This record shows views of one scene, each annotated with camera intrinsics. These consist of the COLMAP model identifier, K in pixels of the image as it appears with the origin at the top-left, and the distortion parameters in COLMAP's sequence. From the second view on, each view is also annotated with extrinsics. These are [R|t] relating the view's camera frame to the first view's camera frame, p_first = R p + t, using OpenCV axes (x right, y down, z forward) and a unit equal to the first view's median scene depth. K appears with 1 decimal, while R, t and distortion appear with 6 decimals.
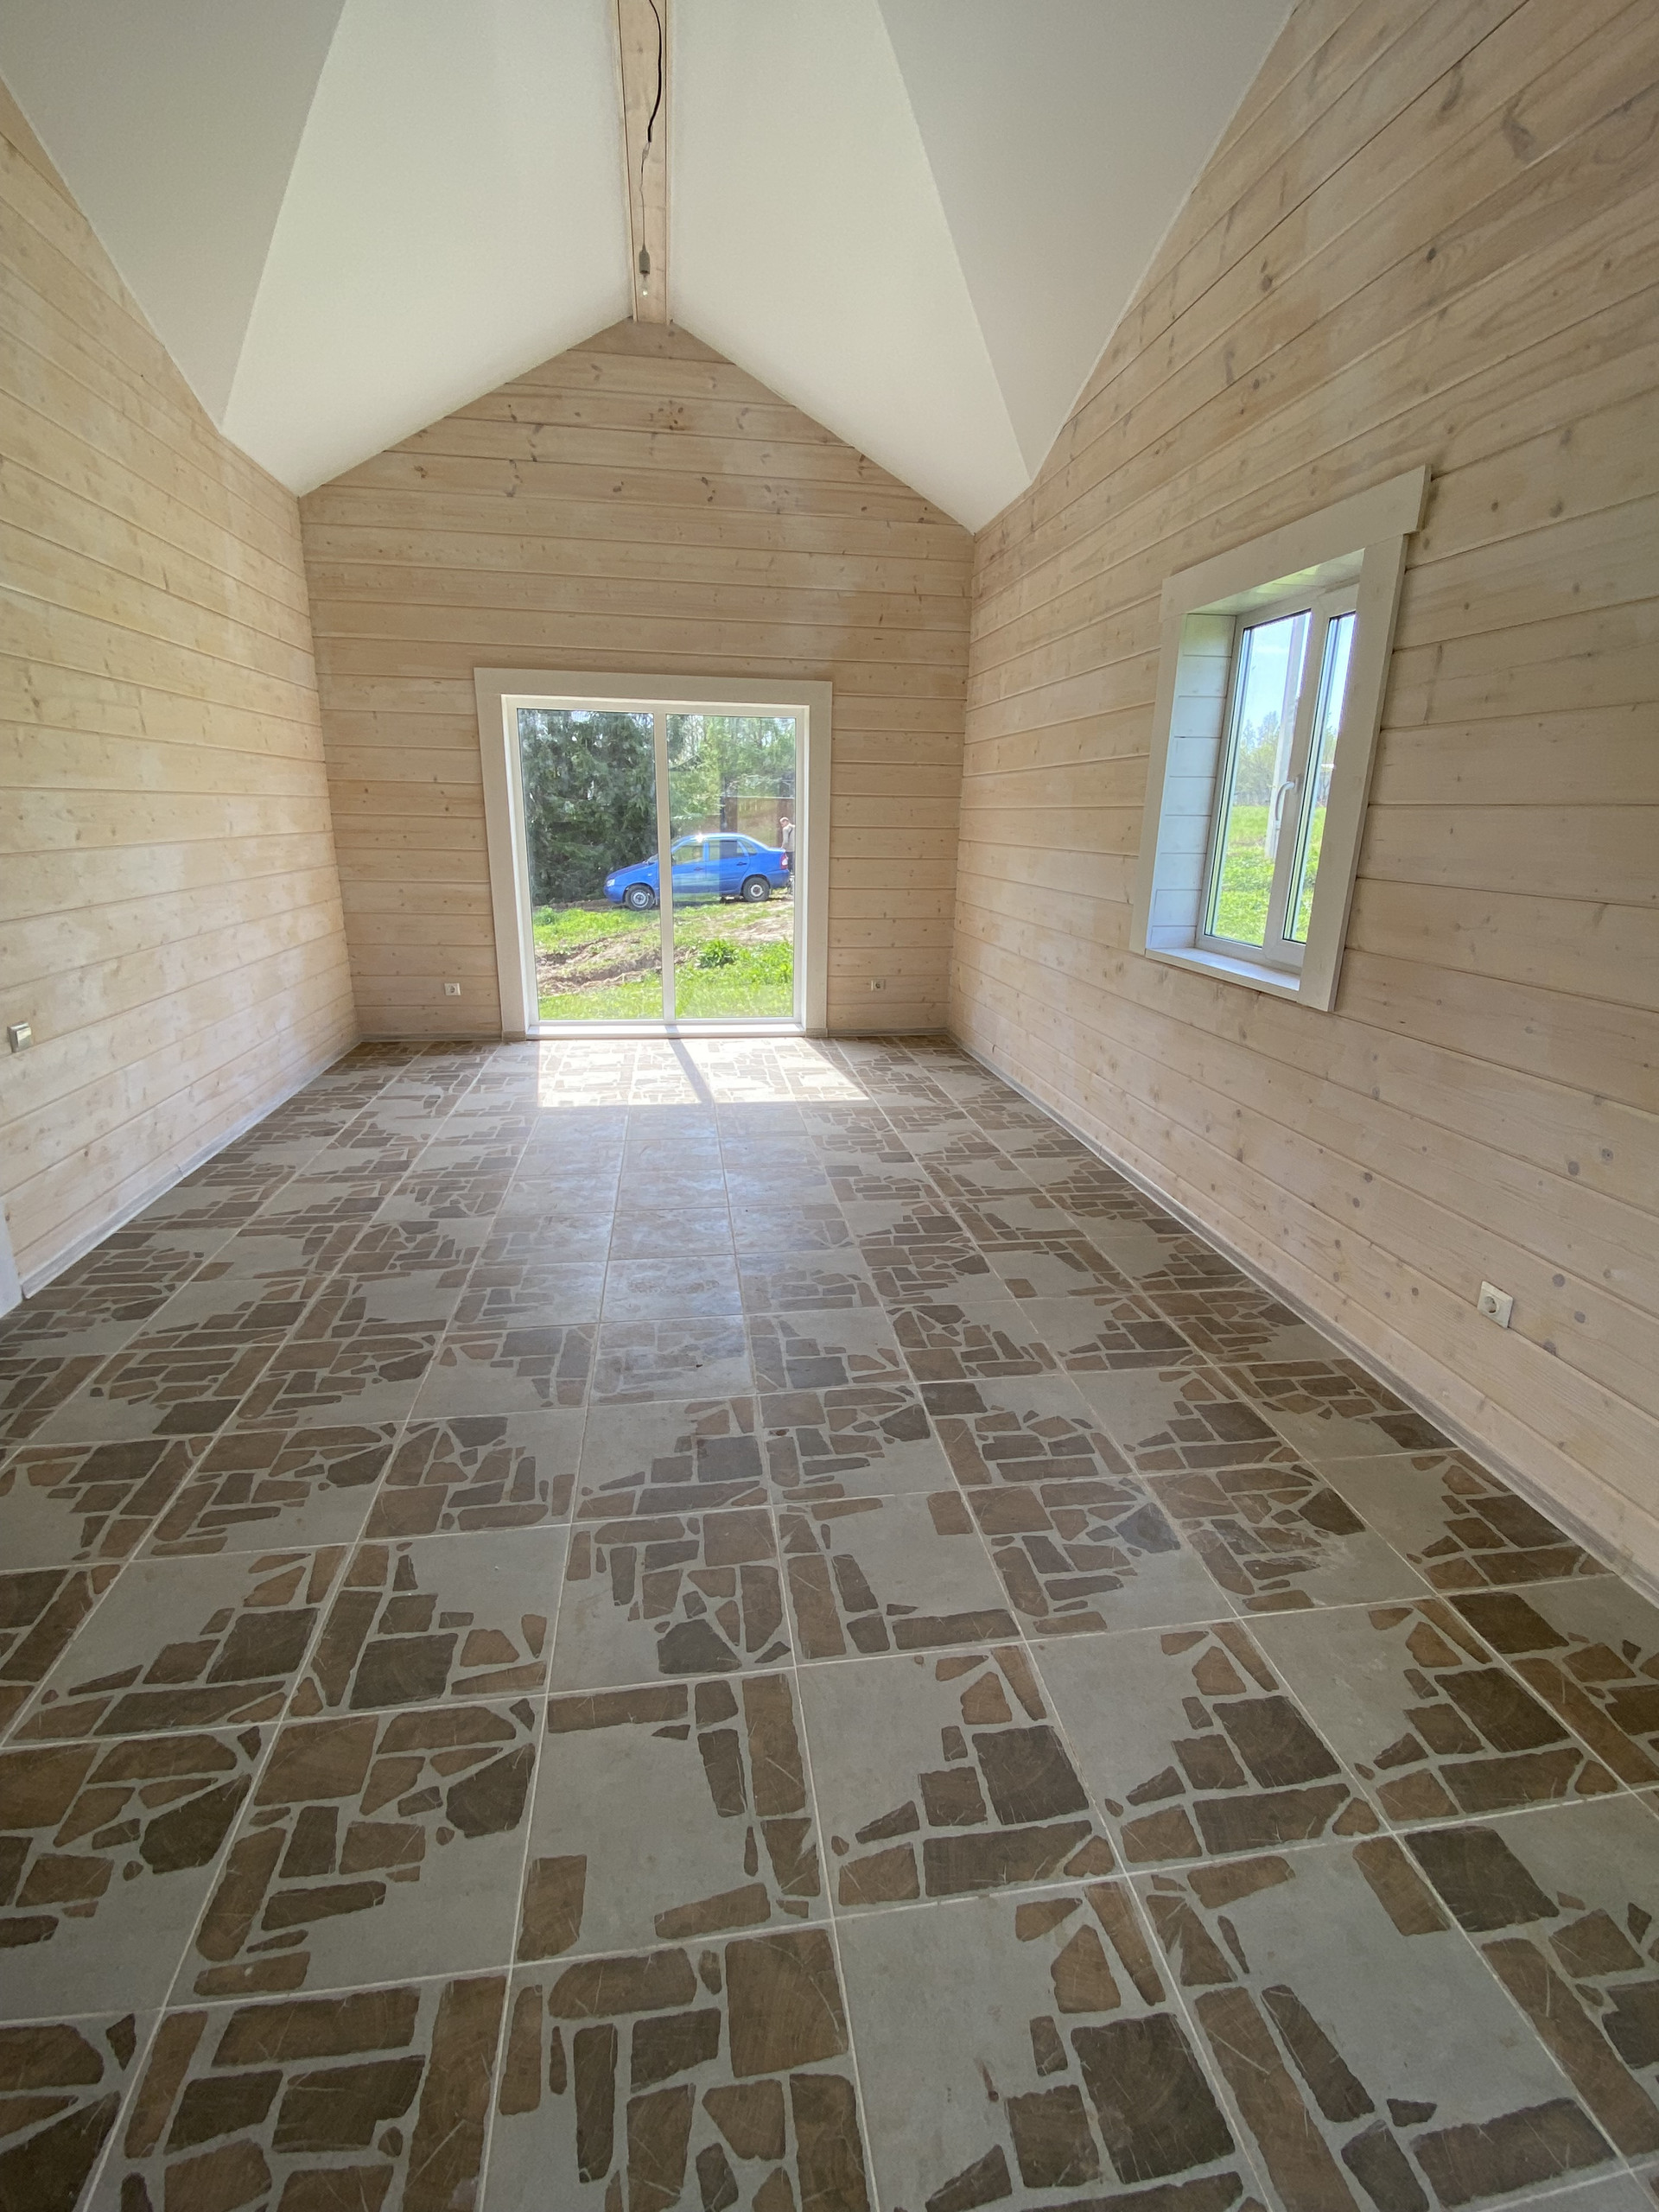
lens RADIAL K [[998.4, 0, 825.7], [0, 998.4, 1098.2], [0, 0, 1]] dist [-0.023530, -0.001660]
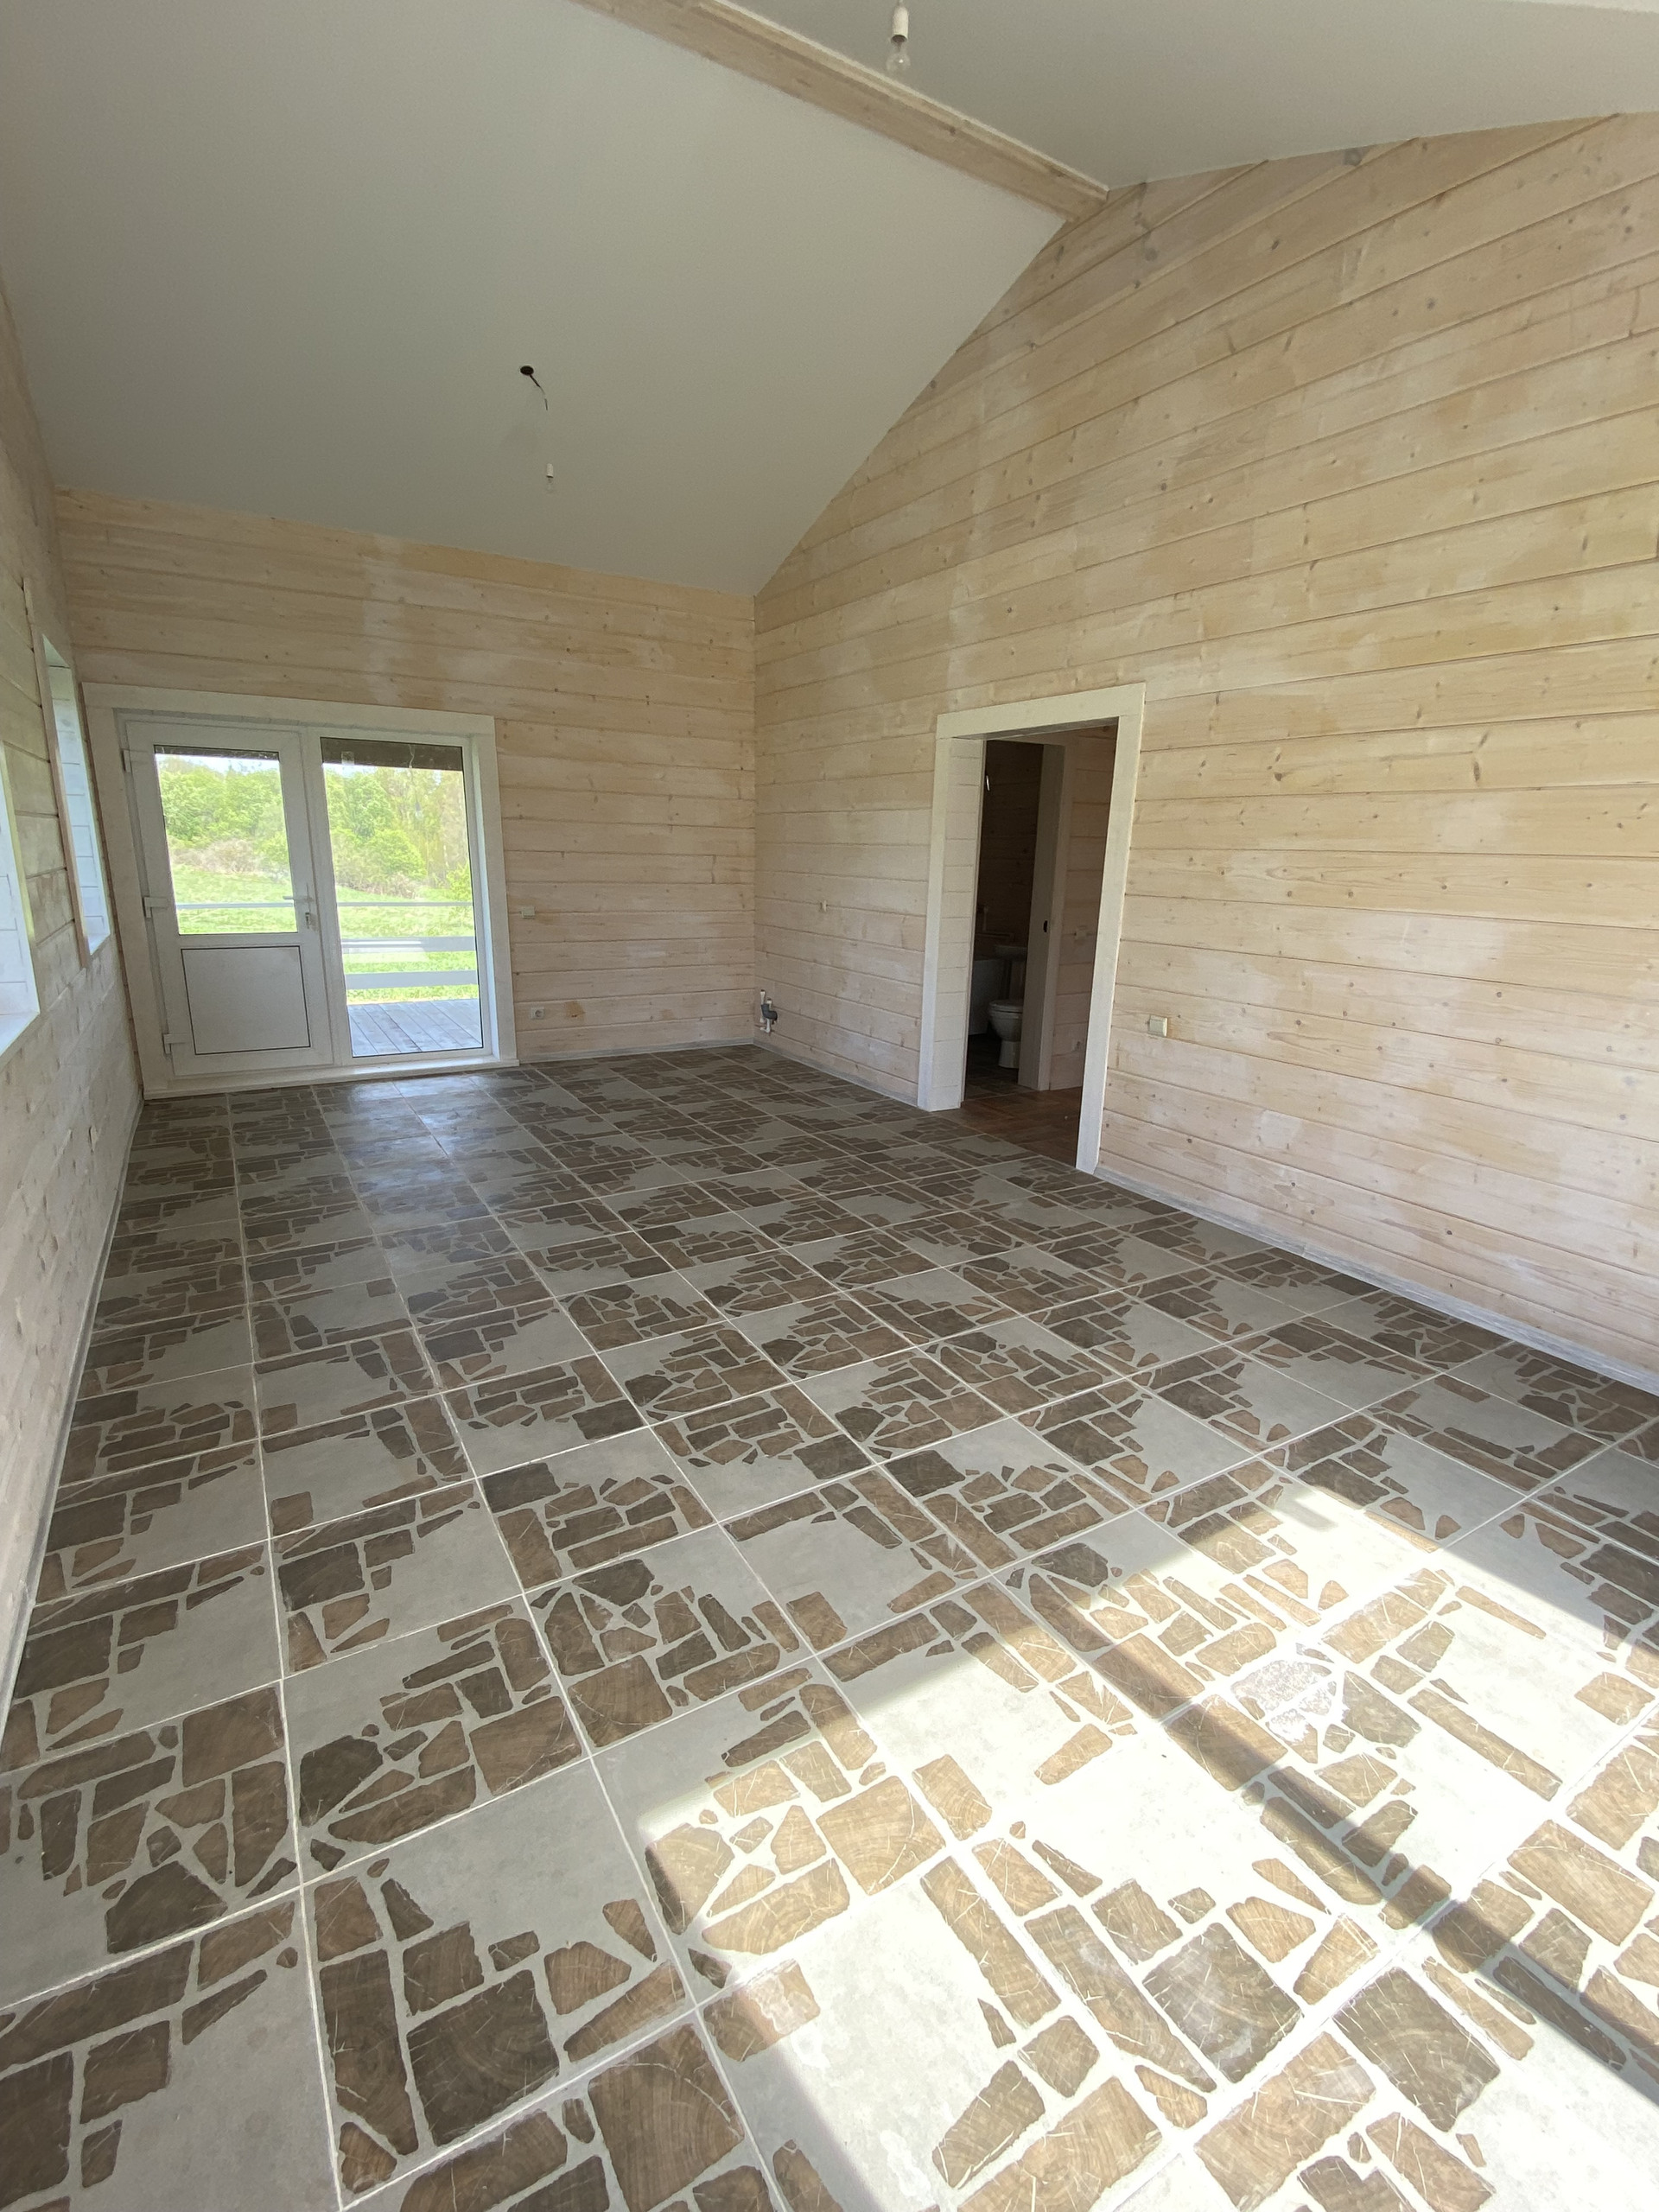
lens RADIAL K [[998.4, 0, 831.1], [0, 998.4, 1110.0], [0, 0, 1]] dist [-0.023530, -0.001660]
pose [[-0.924417, 0.044973, -0.378723, 0.130879], [-0.152460, 0.866651, 0.475049, -0.462994], [0.349585, 0.496883, -0.794291, 1.667672]]
